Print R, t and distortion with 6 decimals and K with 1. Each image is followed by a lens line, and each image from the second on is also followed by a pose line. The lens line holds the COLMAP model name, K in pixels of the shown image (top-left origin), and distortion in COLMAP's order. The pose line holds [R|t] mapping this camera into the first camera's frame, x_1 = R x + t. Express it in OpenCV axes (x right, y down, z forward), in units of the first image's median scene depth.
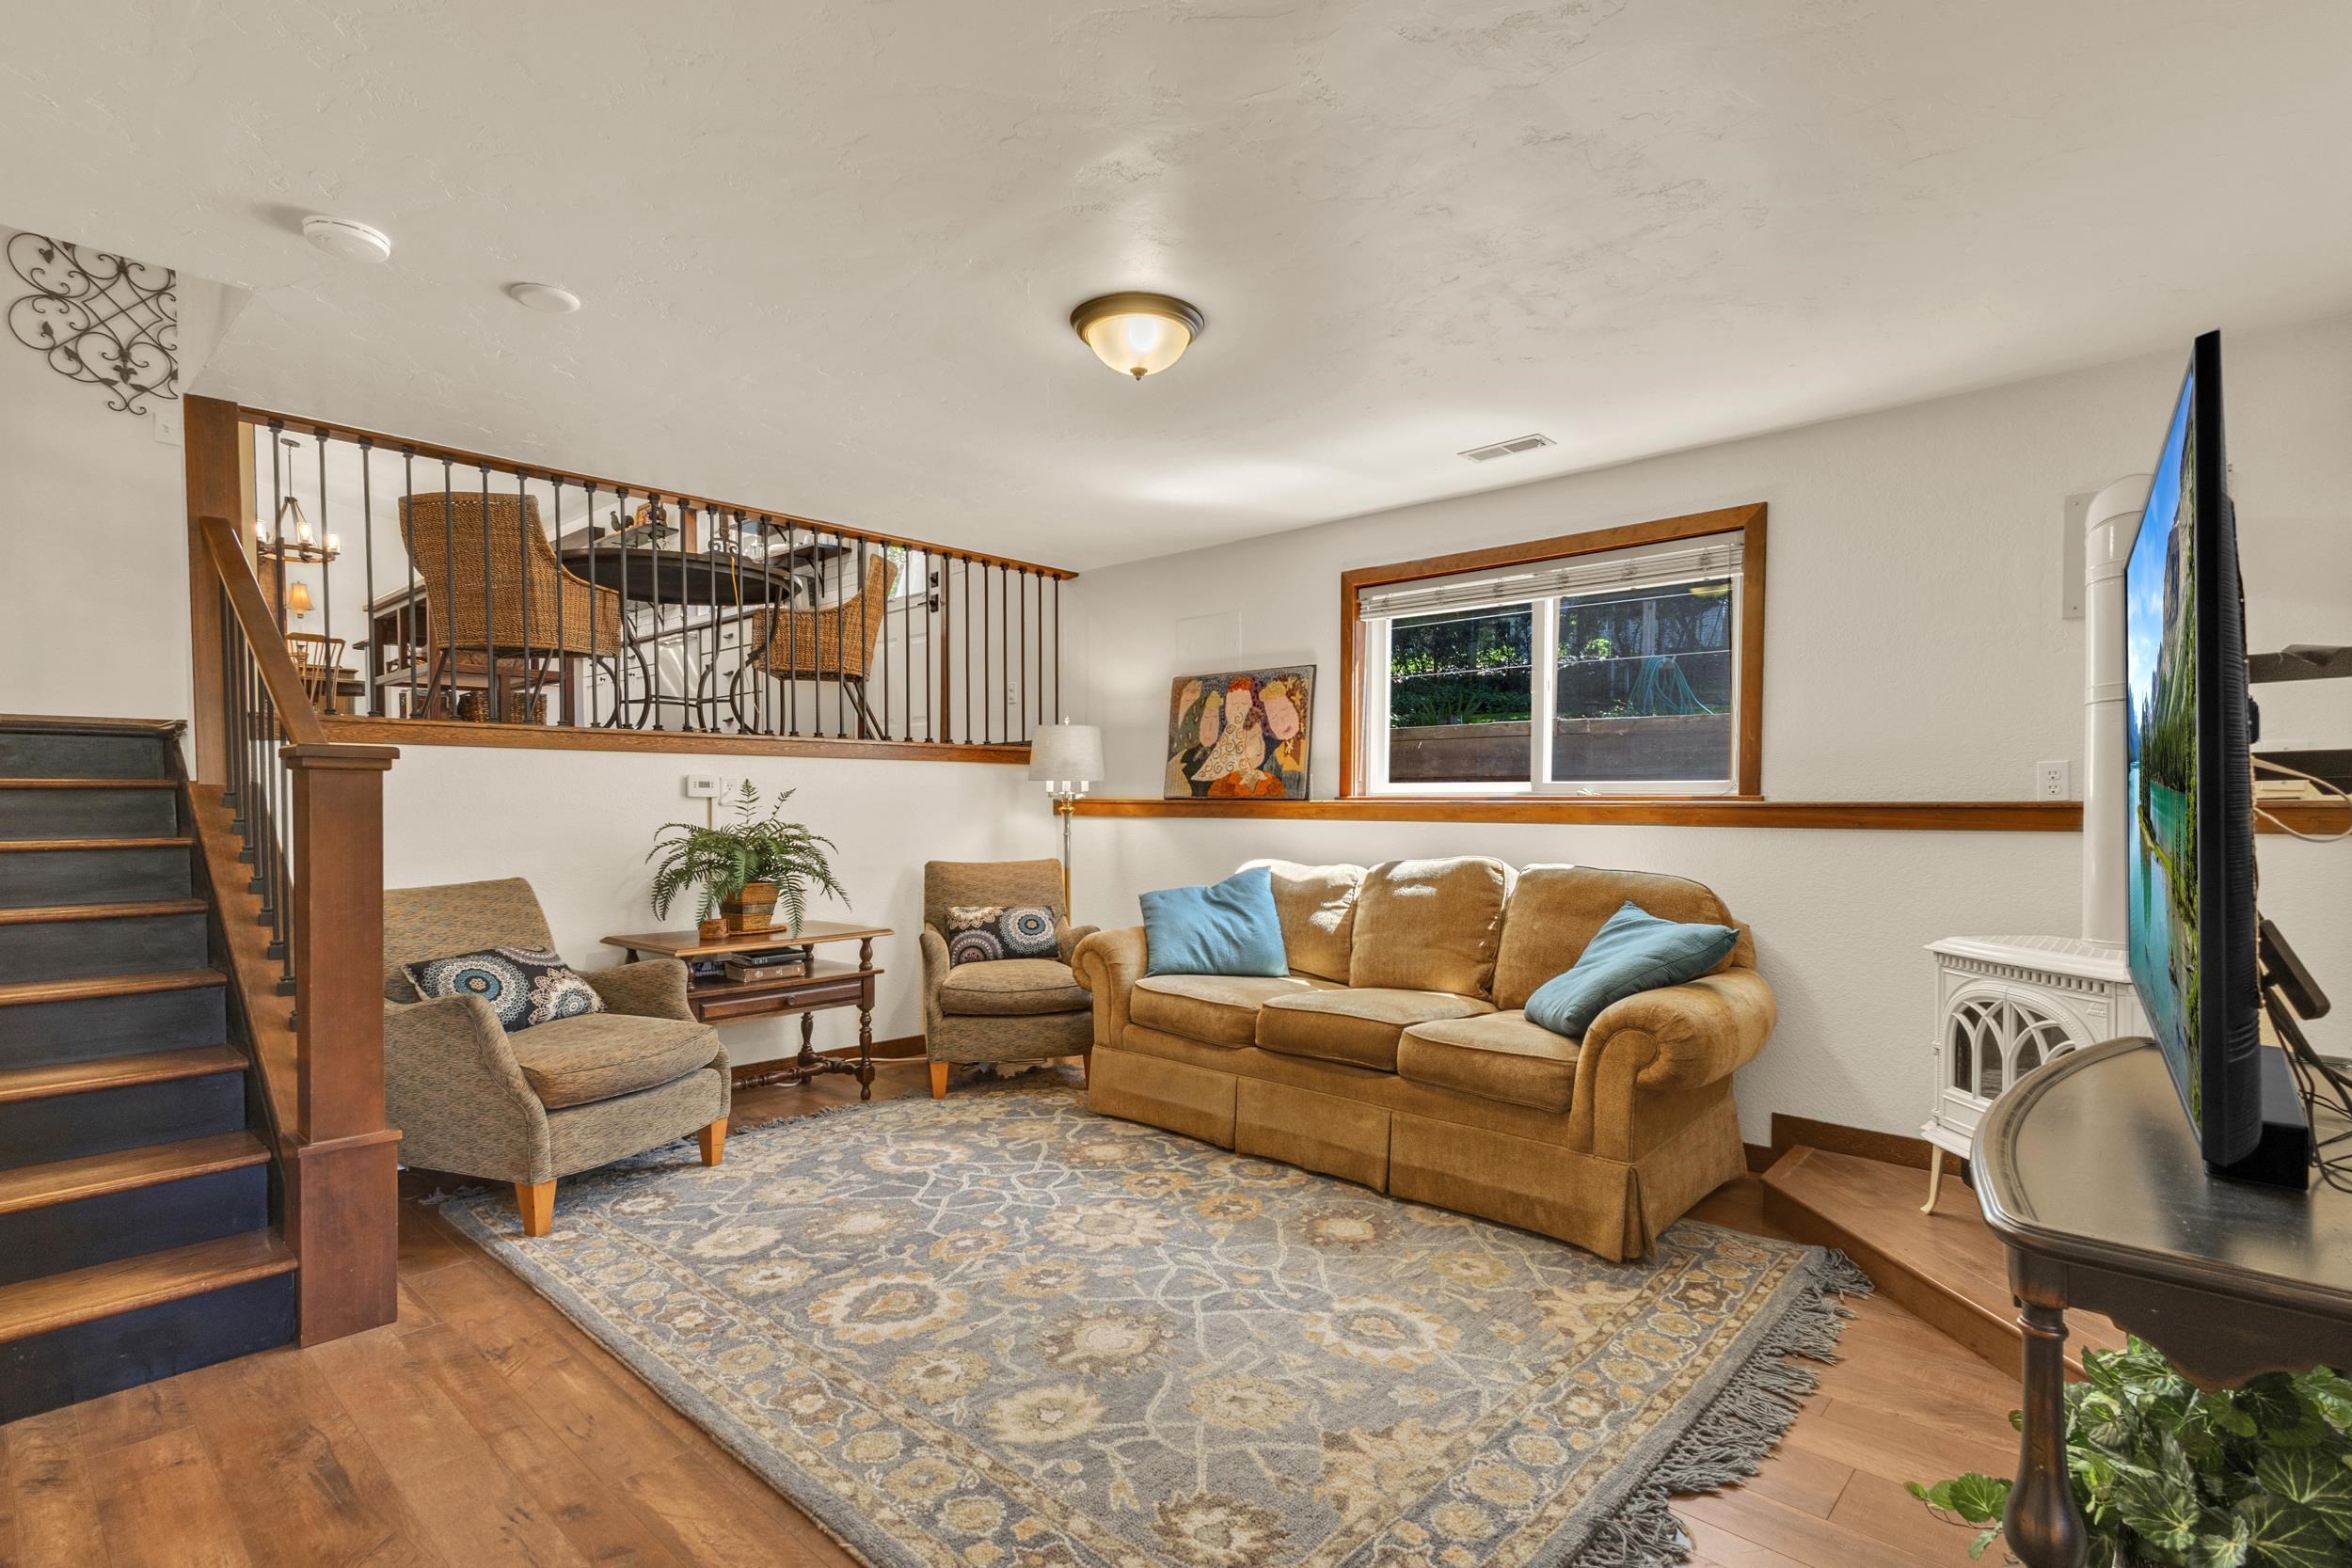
lens RADIAL K [[1135.7, 0, 1171.3], [0, 1135.7, 834.6], [0, 0, 1]] dist [0.016217, 0.000252]
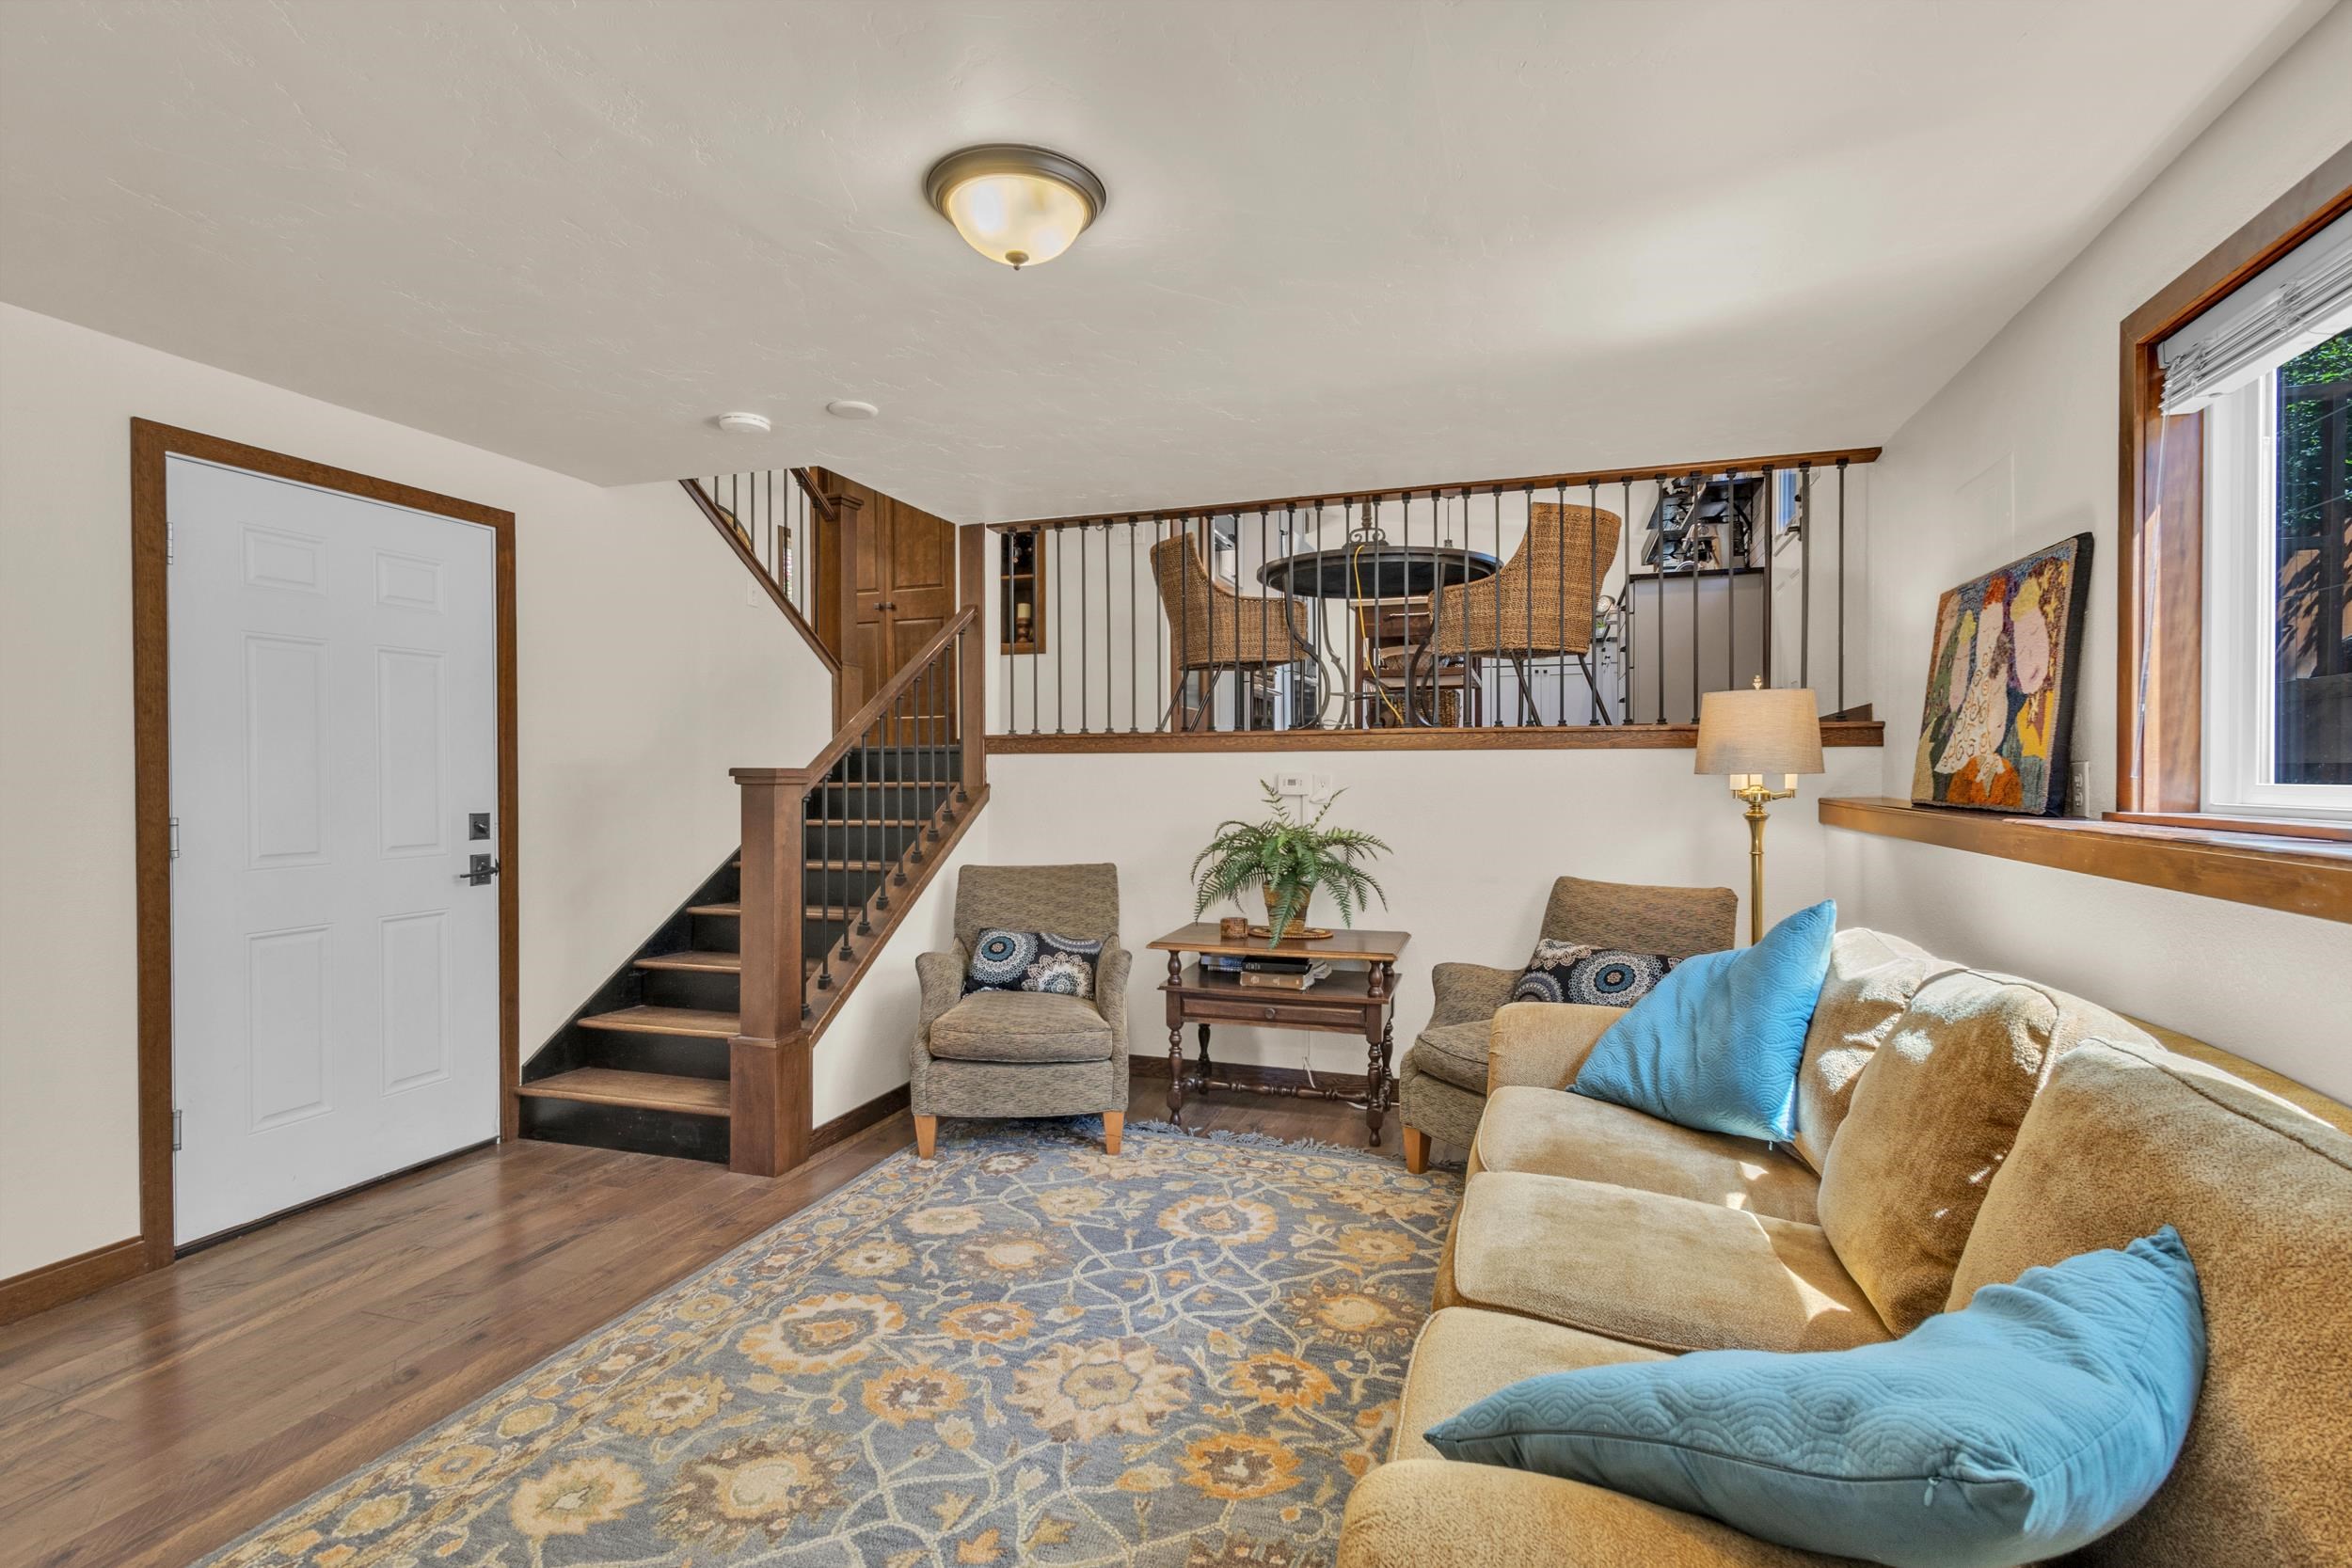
lens RADIAL K [[1100.0, 0, 1179.1], [0, 1100.0, 784.5], [0, 0, 1]] dist [0.012597, -0.003794]
pose [[0.408384, 0.007236, -0.912781, 0.616000], [-0.023552, 0.999719, -0.002612, -0.052829], [0.912506, 0.022564, 0.408440, 0.725948]]
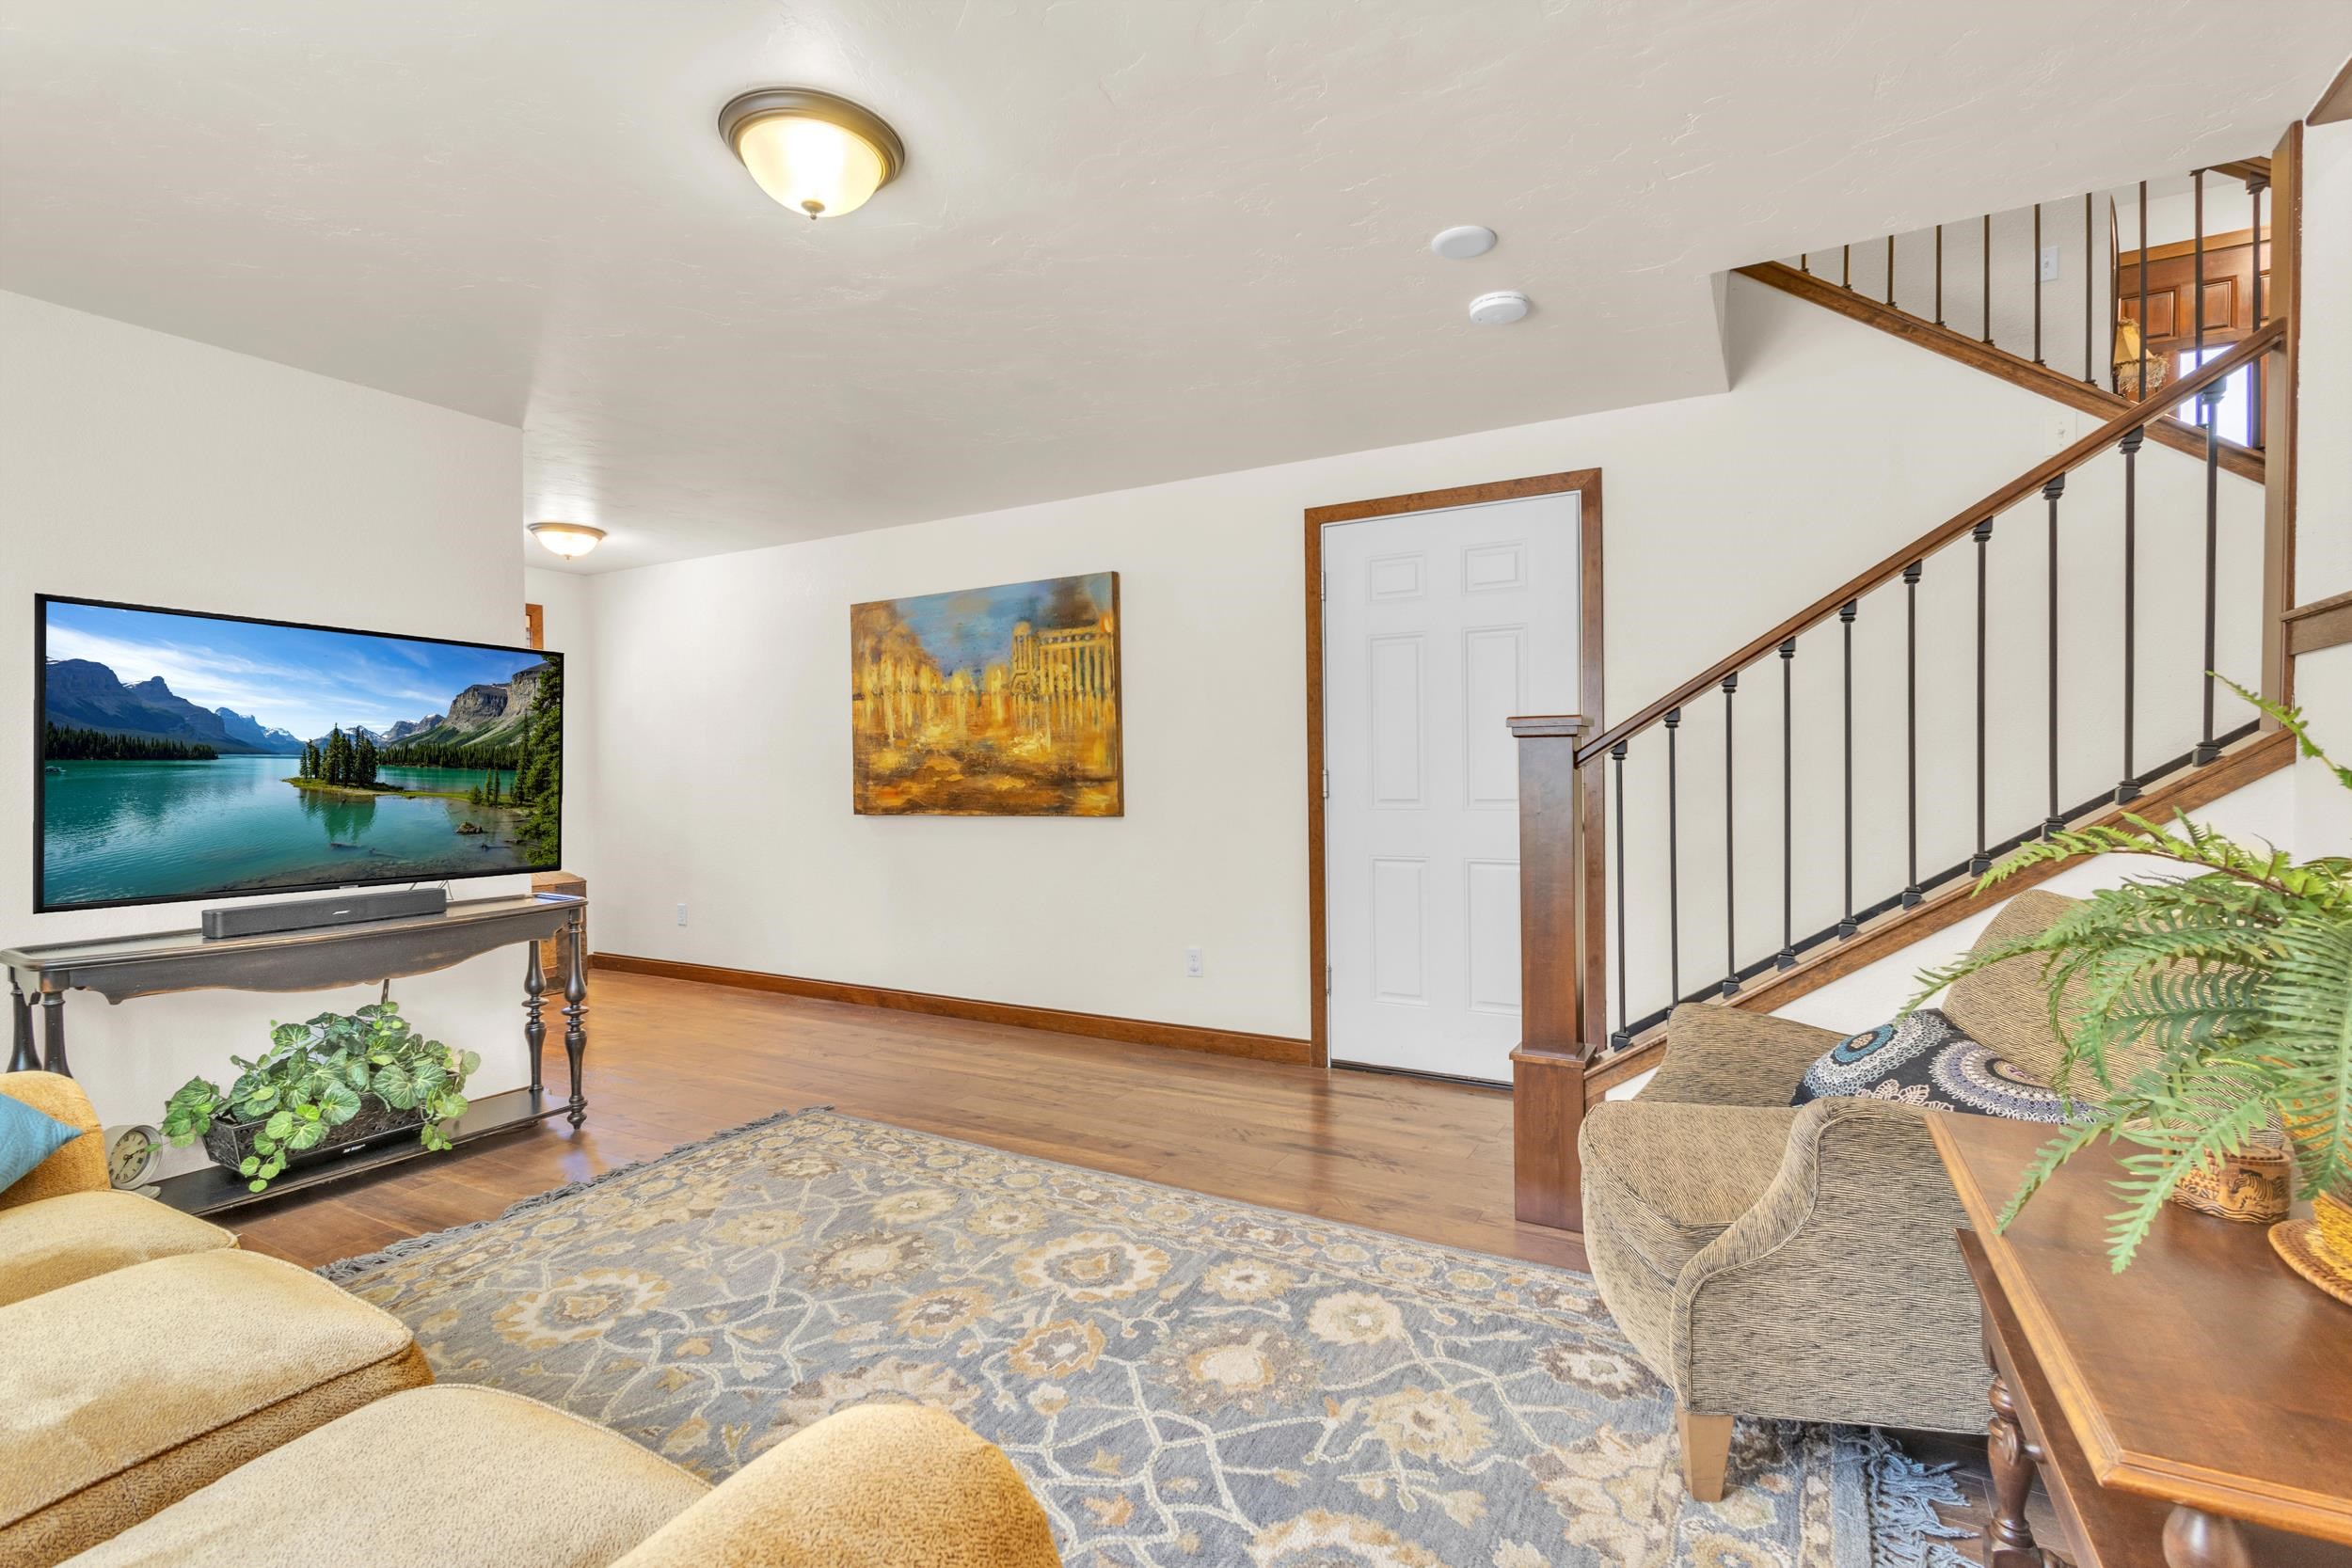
lens RADIAL K [[1068.9, 0, 1168.0], [0, 1068.9, 773.0], [0, 0, 1]] dist [0.001138, -0.000474]
pose [[-0.975214, 0.009376, -0.221066, -0.088255], [0.002965, 0.999566, 0.029313, -0.042446], [0.221245, 0.027931, -0.974818, 1.591869]]
